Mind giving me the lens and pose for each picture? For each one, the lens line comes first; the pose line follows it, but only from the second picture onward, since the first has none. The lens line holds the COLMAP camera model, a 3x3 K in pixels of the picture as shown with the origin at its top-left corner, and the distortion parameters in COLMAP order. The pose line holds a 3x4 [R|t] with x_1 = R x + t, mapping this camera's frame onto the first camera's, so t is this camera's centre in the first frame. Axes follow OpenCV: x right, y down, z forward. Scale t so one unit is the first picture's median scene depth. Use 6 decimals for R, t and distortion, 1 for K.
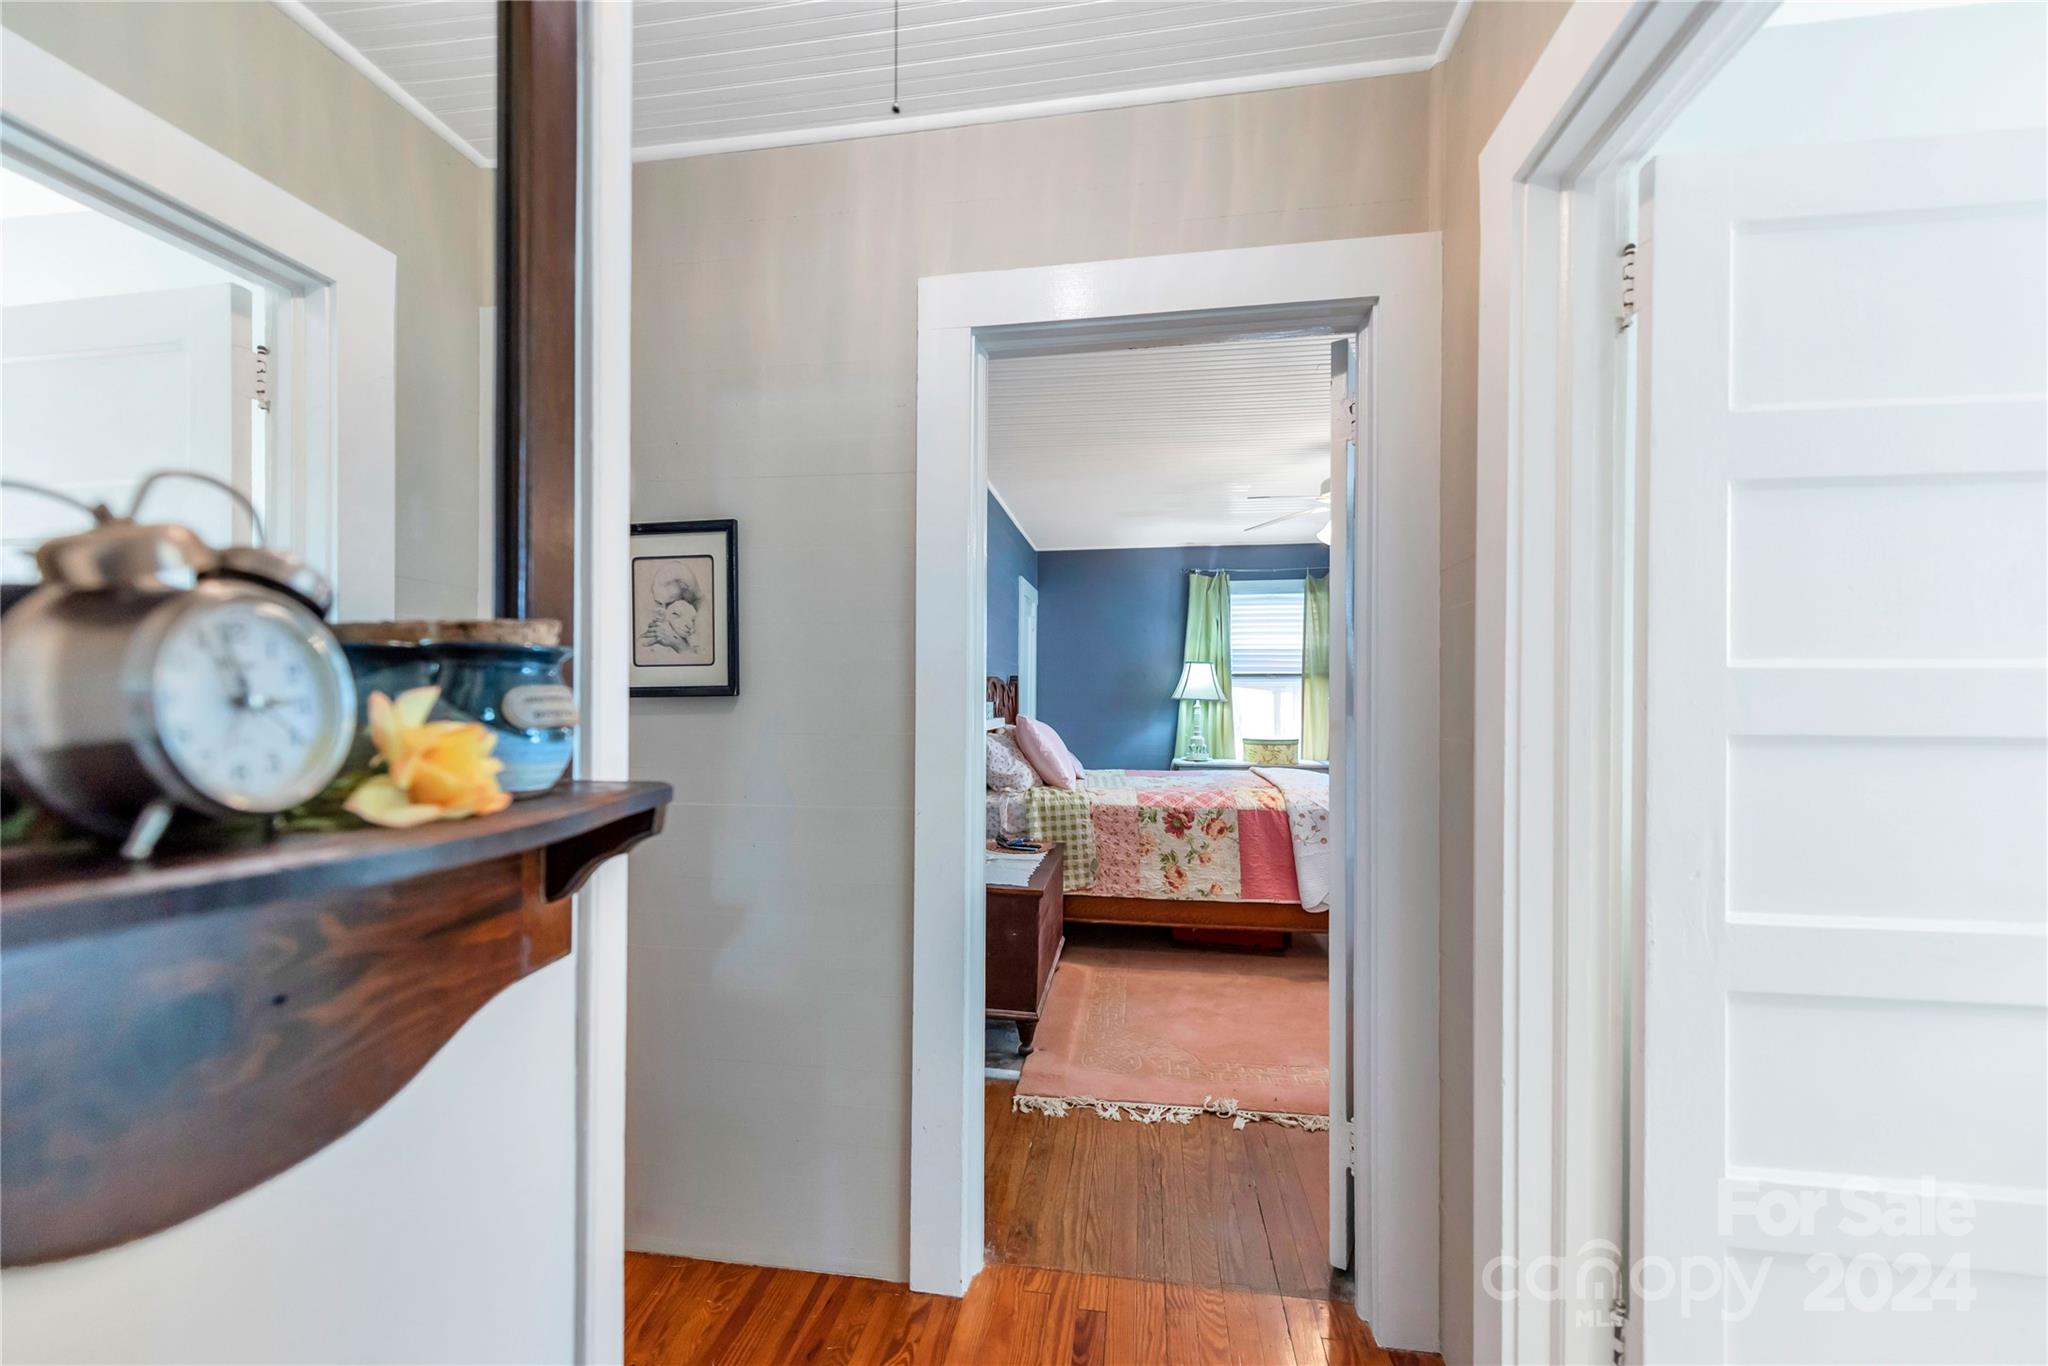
lens RADIAL K [[810.4, 0, 1009.4], [0, 810.4, 712.3], [0, 0, 1]] dist [0.013933, -0.004599]
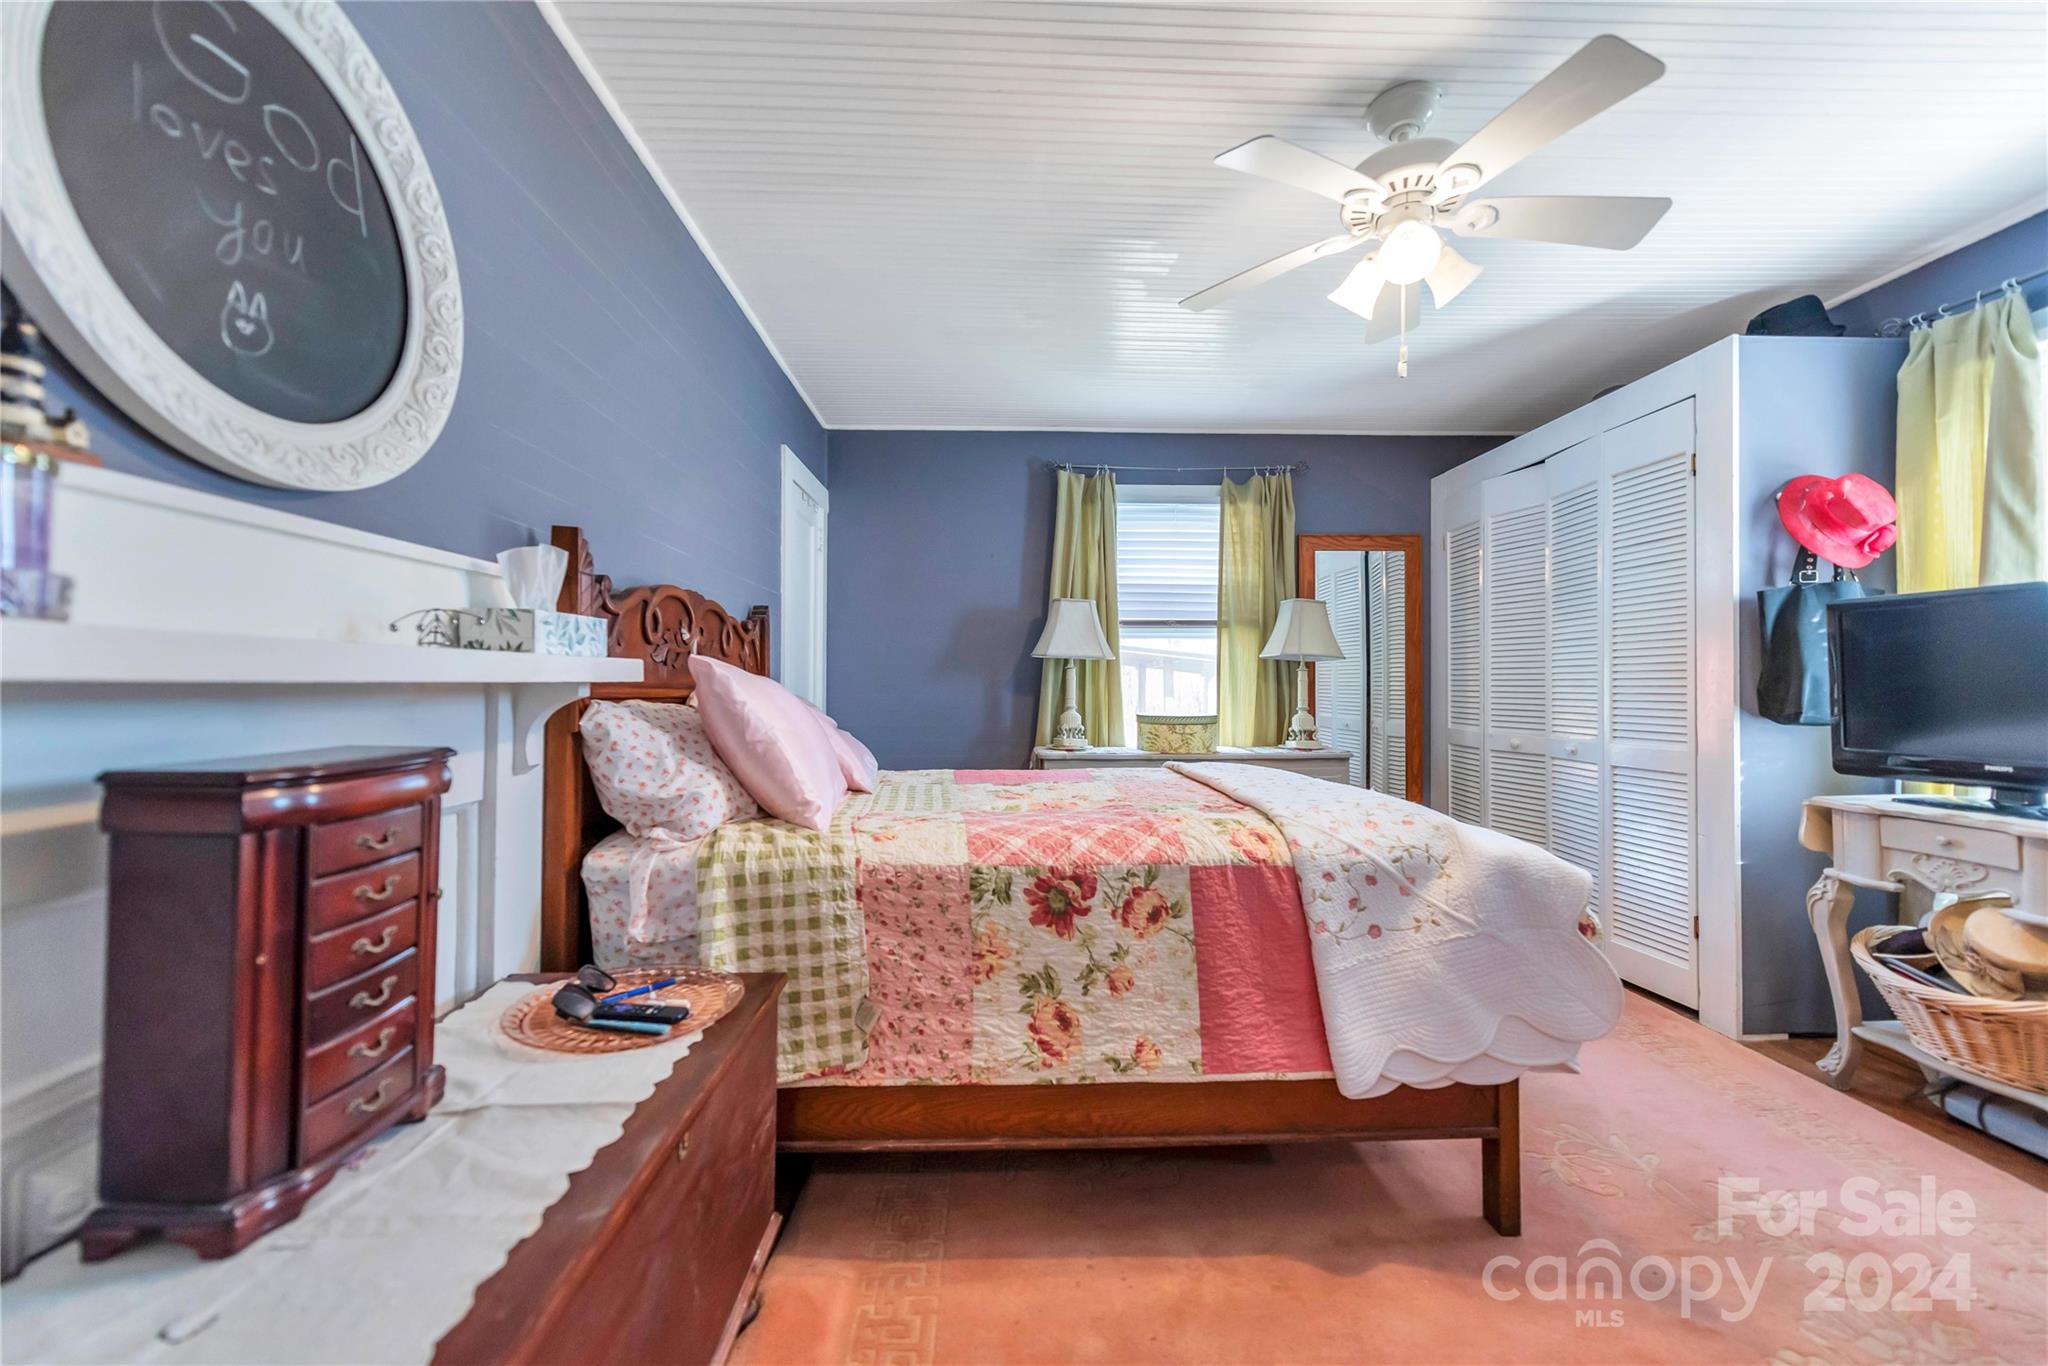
lens RADIAL K [[810.4, 0, 1027.7], [0, 810.4, 680.6], [0, 0, 1]] dist [0.013933, -0.004599]
pose [[0.979632, 0.001268, 0.200796, 0.102603], [0.002969, 0.999779, -0.020797, 0.026614], [-0.200778, 0.020969, 0.979412, 0.568469]]
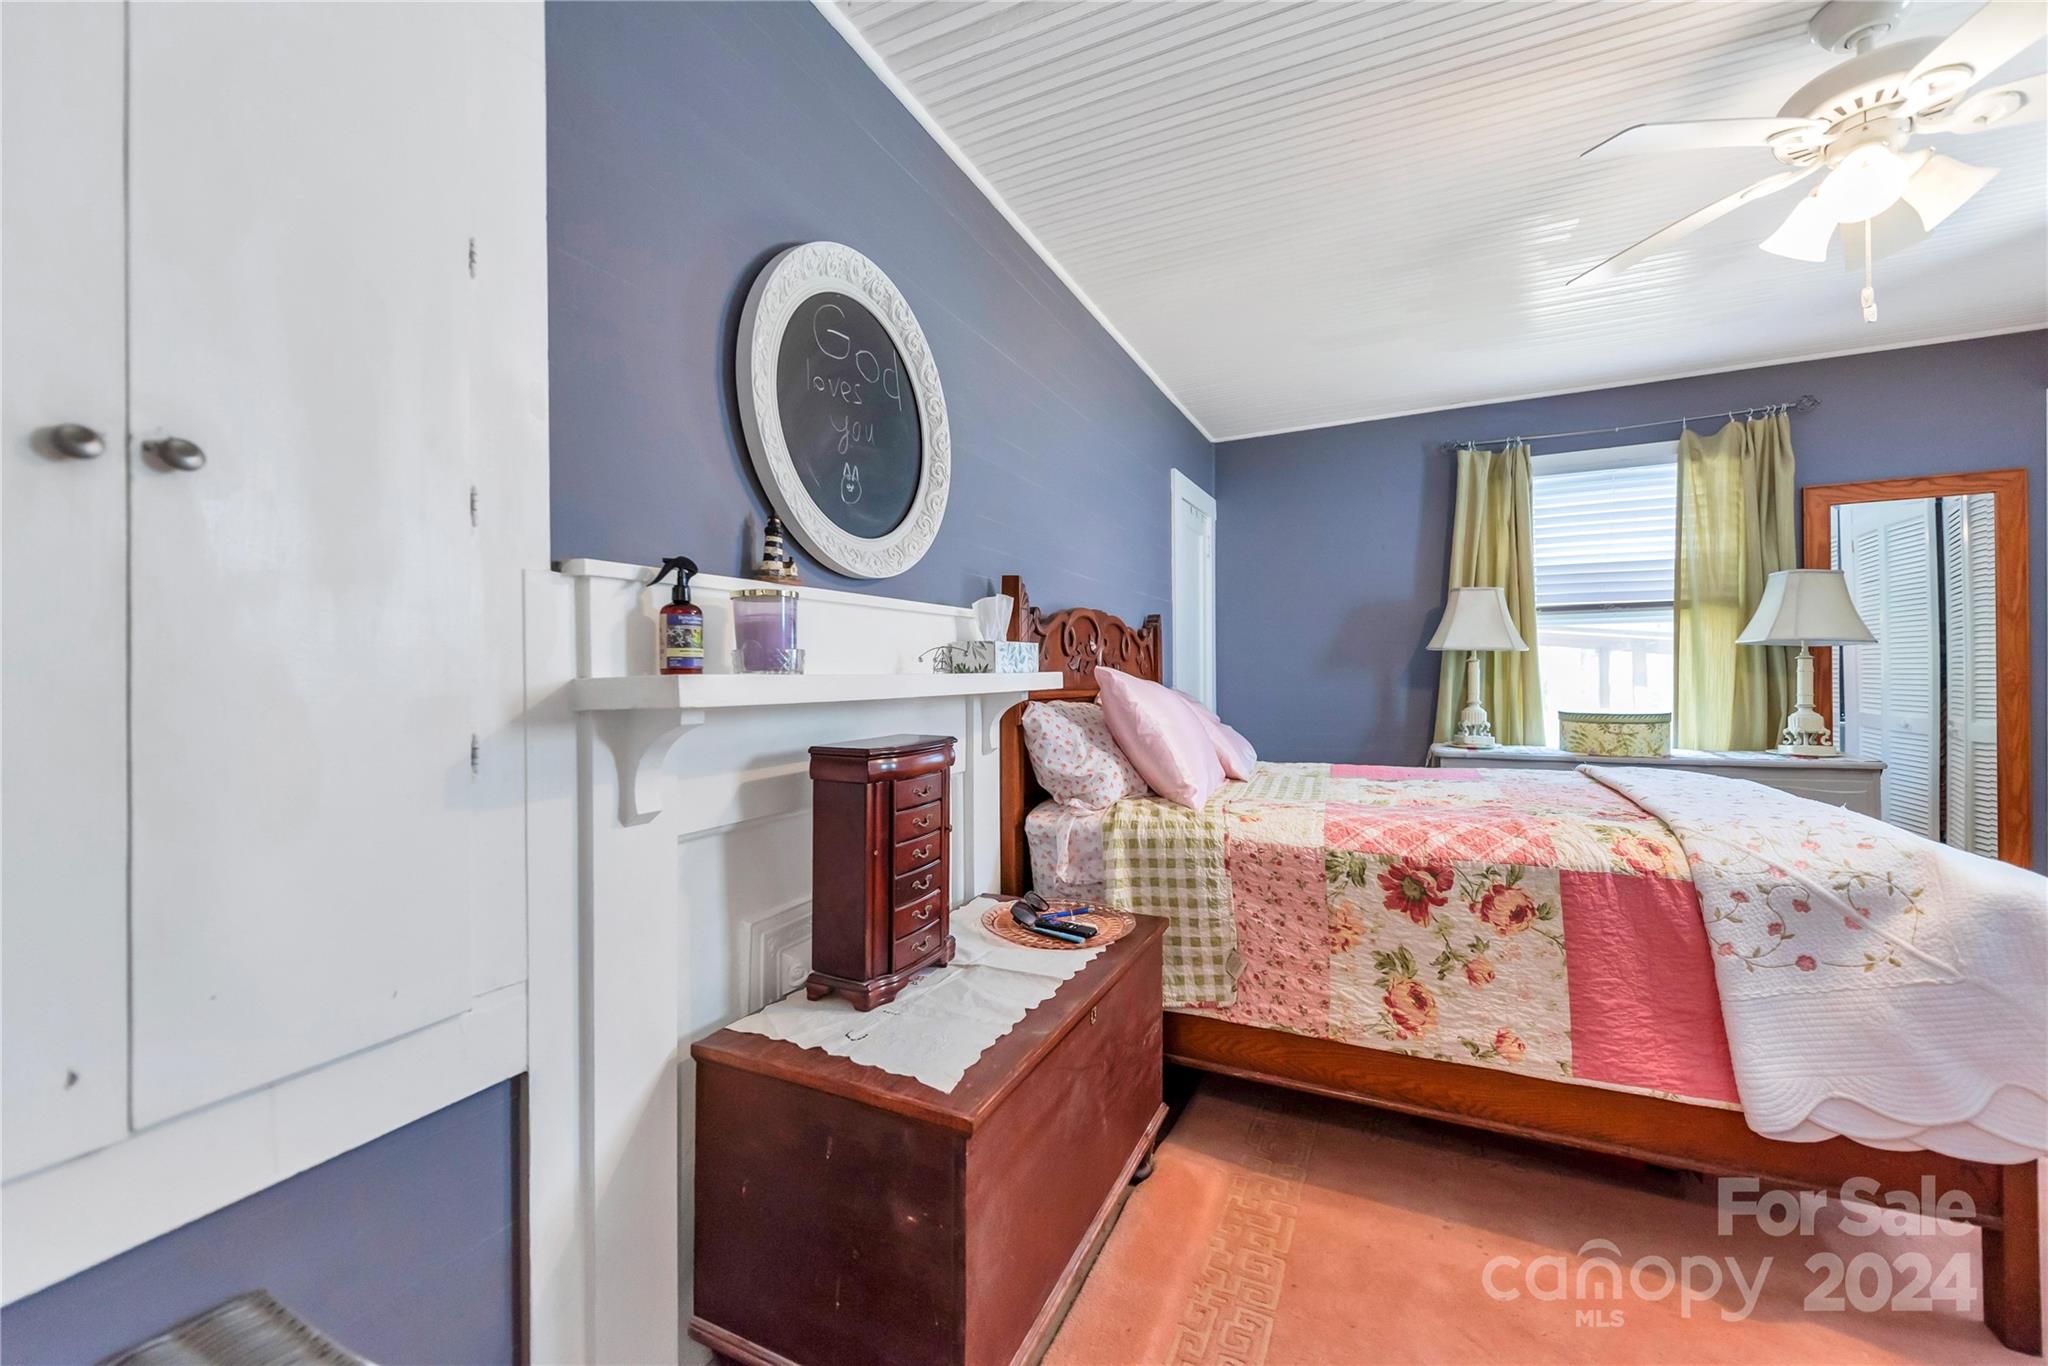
lens RADIAL K [[810.4, 0, 1020.5], [0, 810.4, 684.1], [0, 0, 1]] dist [0.013933, -0.004599]
pose [[0.957259, -0.009396, -0.289080, 0.125583], [0.008271, 0.999953, -0.005113, 0.017434], [0.289114, 0.002504, 0.957291, 0.476618]]
